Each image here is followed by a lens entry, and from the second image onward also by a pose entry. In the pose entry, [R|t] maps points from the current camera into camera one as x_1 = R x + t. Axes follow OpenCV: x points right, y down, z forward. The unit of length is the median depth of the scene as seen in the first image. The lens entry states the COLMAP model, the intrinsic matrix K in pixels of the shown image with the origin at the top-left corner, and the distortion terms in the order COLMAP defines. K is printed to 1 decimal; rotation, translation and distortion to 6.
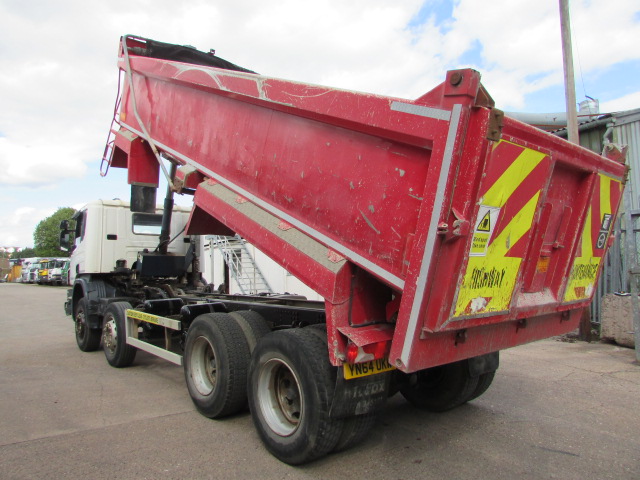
lens RADIAL K [[447.7, 0, 320.0], [0, 447.7, 240.0], [0, 0, 1]] dist [-0.033405, 0.001541]
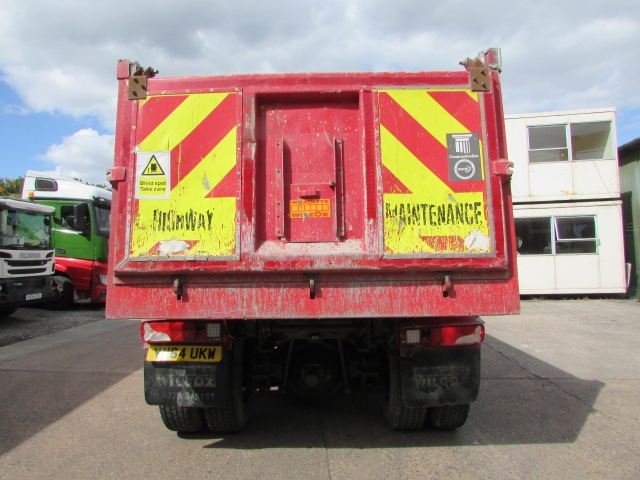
lens RADIAL K [[447.7, 0, 320.0], [0, 447.7, 240.0], [0, 0, 1]] dist [-0.033405, 0.001541]
pose [[0.761475, -0.270312, -0.589142, 1.186582], [0.045596, 0.928982, -0.367306, 0.506902], [0.646589, 0.252832, 0.719721, 0.490954]]
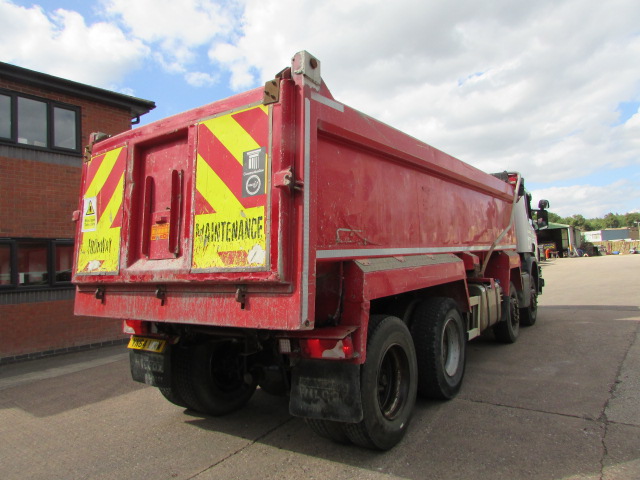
lens RADIAL K [[456.4, 0, 327.3], [0, 456.4, 241.4], [0, 0, 1]] dist [-0.035367, 0.000326]
pose [[0.298641, -0.293474, -0.908123, 1.857932], [-0.119898, 0.932469, -0.340771, 0.464273], [0.946804, 0.210651, 0.243287, 1.322395]]
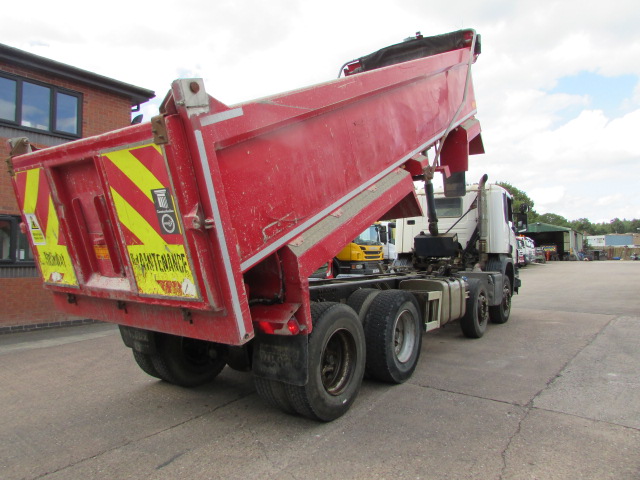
lens RADIAL K [[456.4, 0, 327.3], [0, 456.4, 241.4], [0, 0, 1]] dist [-0.035367, 0.000326]
pose [[0.277791, 0.001315, -0.960641, 2.047573], [0.049922, 0.998628, 0.015803, 0.047388], [0.959343, -0.052347, 0.277344, 1.451125]]
